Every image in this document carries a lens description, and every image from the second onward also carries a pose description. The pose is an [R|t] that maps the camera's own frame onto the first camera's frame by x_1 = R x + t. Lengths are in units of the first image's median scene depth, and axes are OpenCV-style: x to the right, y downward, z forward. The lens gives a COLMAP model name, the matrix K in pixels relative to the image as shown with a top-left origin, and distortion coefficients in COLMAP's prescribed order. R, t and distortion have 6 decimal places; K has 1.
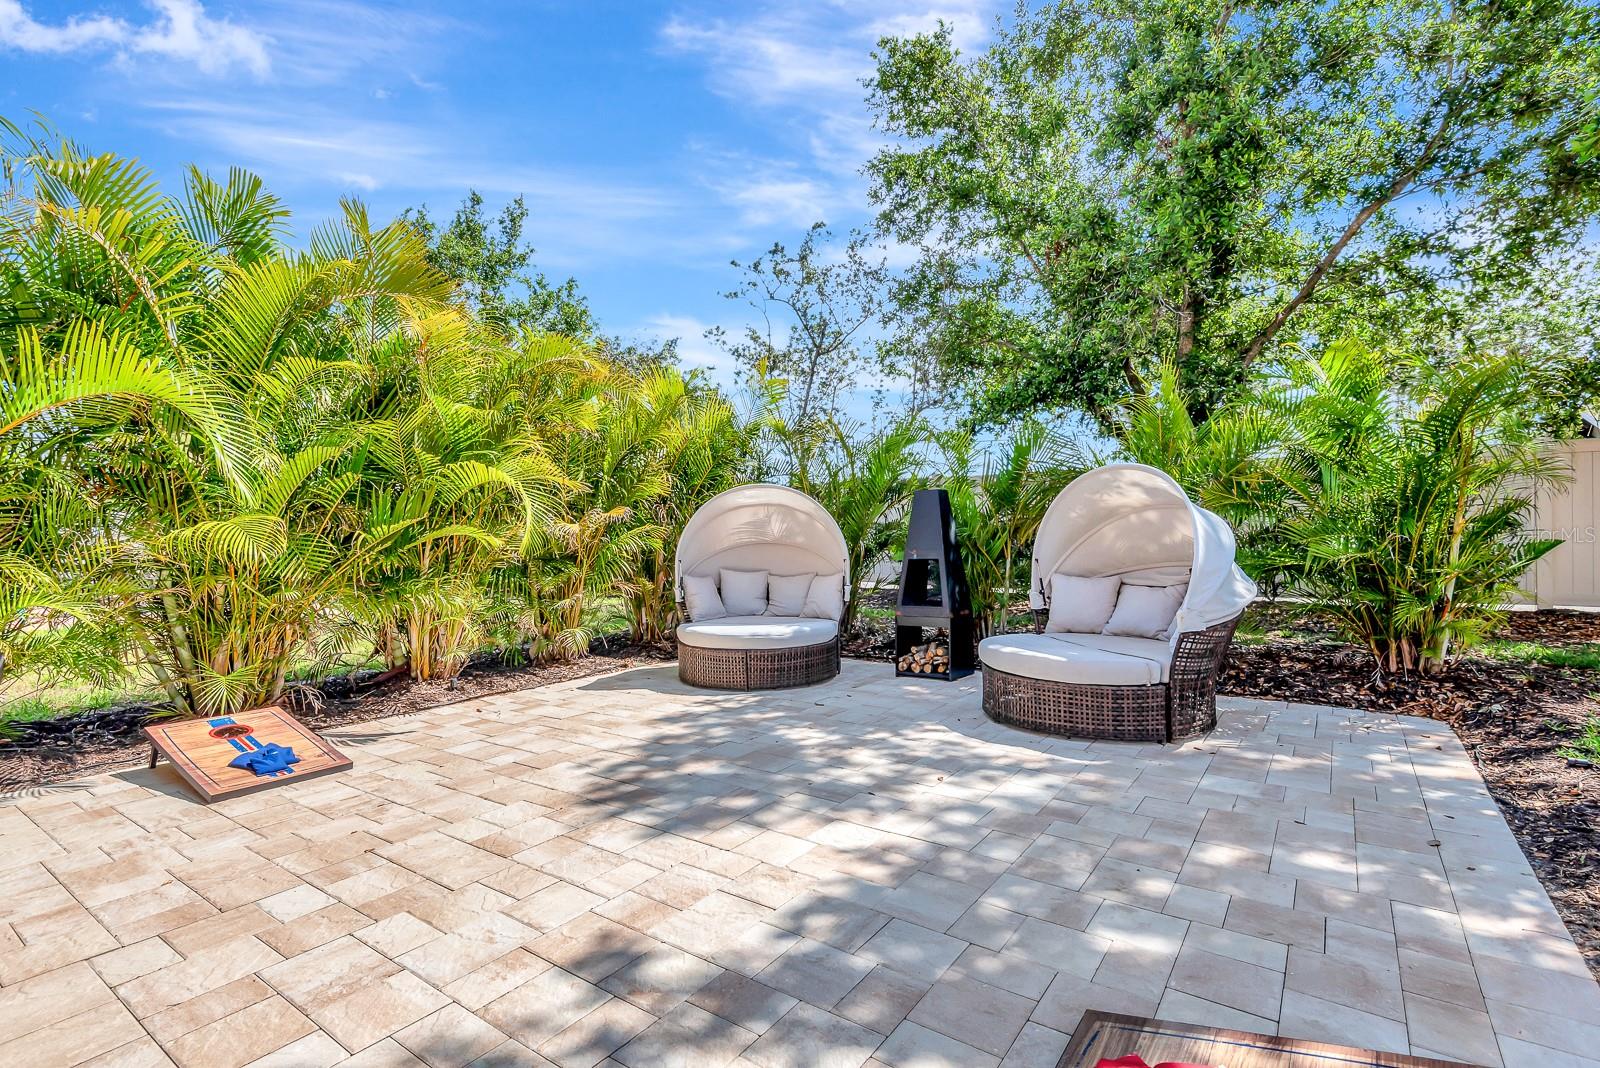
lens RADIAL K [[748.9, 0, 800.0], [0, 748.9, 534.0], [0, 0, 1]] dist [-0.034167, -0.000116]
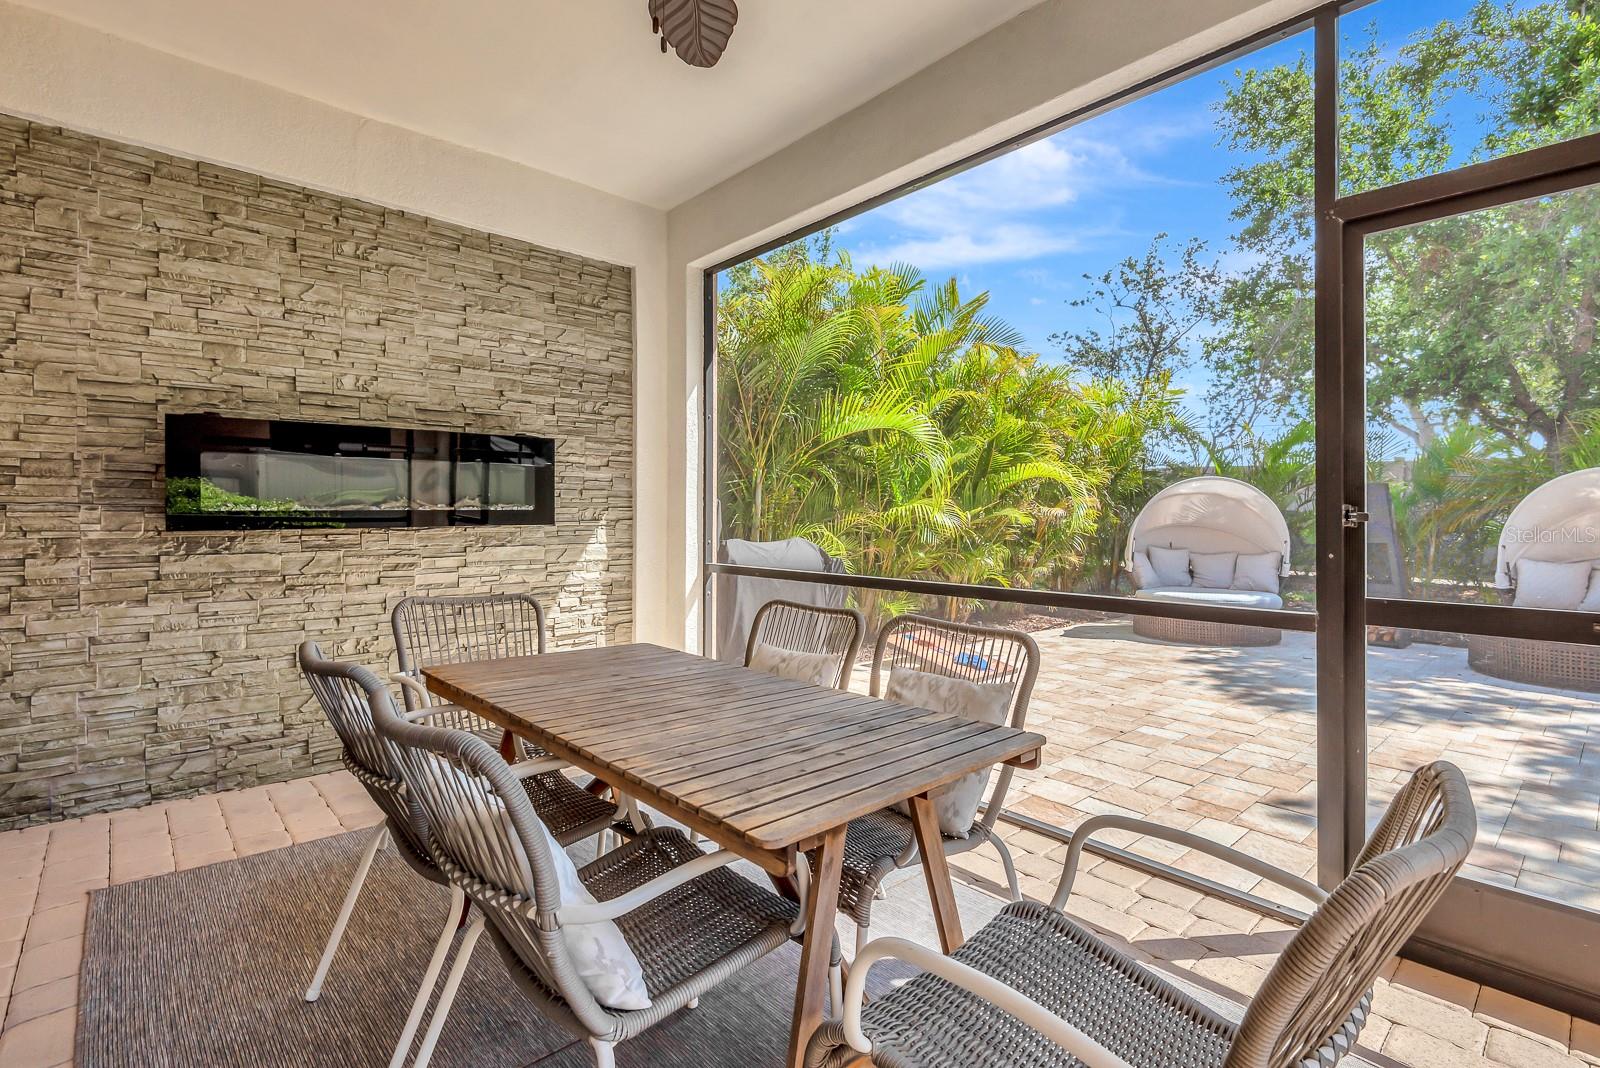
lens RADIAL K [[748.9, 0, 800.0], [0, 748.9, 534.0], [0, 0, 1]] dist [-0.034167, -0.000116]
pose [[0.978357, 0.034288, -0.204063, -0.268213], [-0.028773, 0.999138, 0.029933, 0.004506], [0.204914, -0.023414, 0.978500, -0.188685]]
